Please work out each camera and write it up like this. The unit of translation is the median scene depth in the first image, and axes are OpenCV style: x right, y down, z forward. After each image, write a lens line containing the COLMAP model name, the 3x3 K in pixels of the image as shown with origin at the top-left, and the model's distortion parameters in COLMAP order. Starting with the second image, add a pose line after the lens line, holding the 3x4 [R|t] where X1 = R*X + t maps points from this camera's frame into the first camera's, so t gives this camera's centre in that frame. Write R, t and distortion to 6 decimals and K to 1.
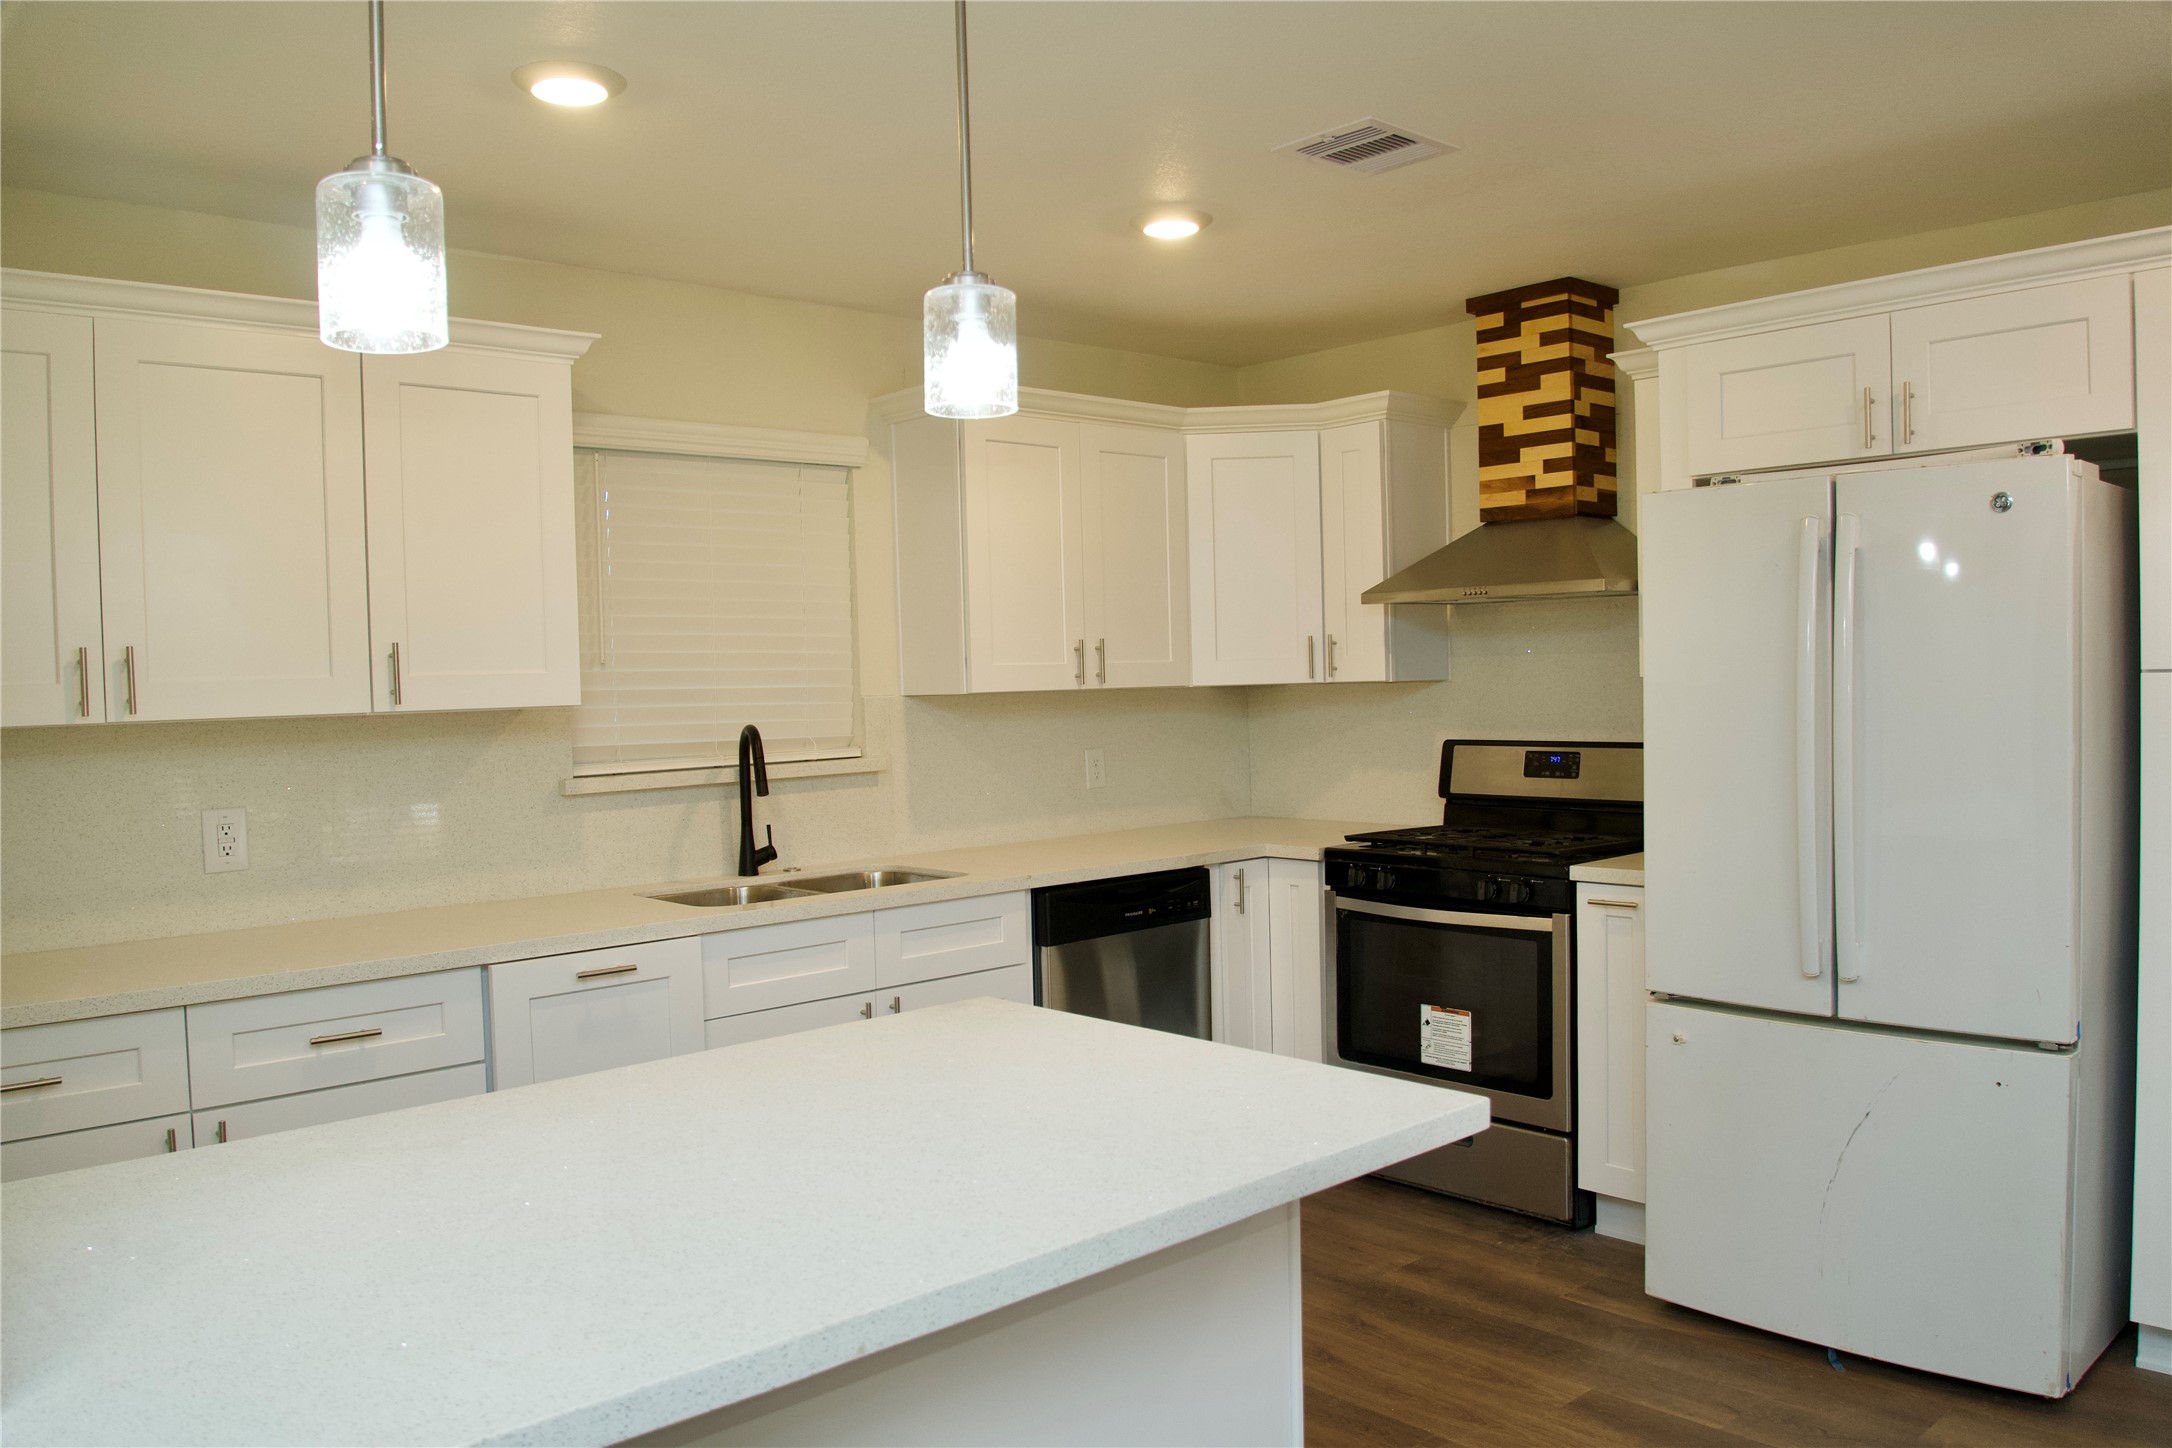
lens RADIAL K [[1648.5, 0, 1086.0], [0, 1648.5, 724.0], [0, 0, 1]] dist [-0.050719, -0.008349]
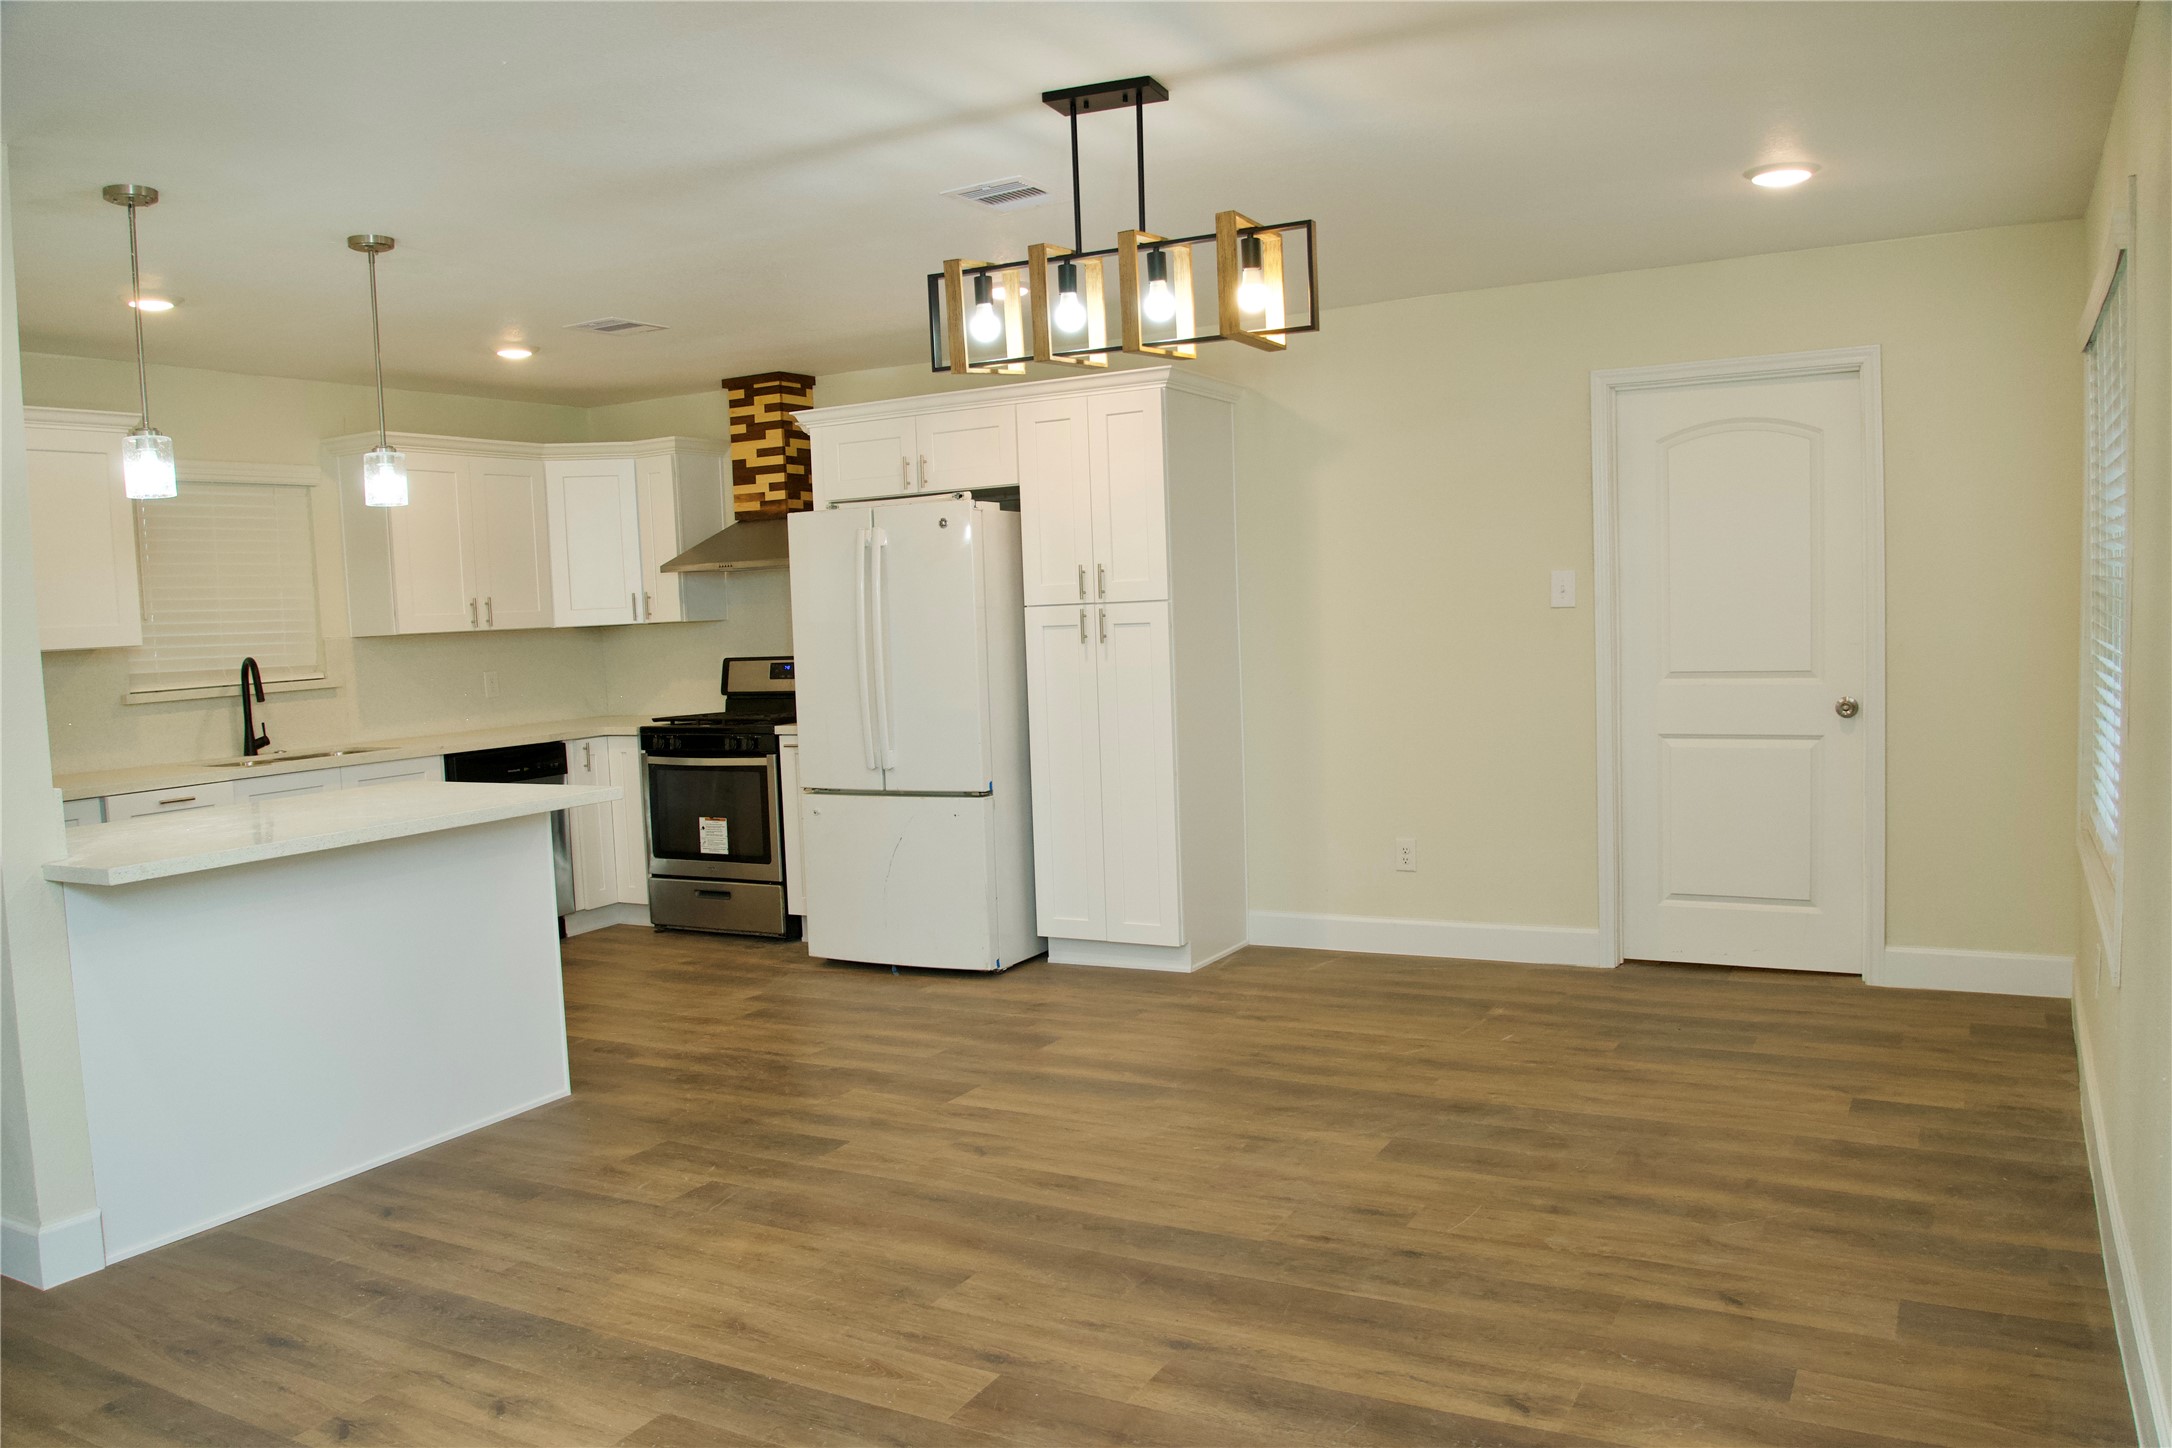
lens RADIAL K [[1648.5, 0, 1086.0], [0, 1648.5, 724.0], [0, 0, 1]] dist [-0.050719, -0.008349]
pose [[0.948856, -0.037953, 0.313419, 0.057843], [0.028022, 0.998954, 0.036132, 0.027987], [-0.314462, -0.025502, 0.948927, -0.656446]]
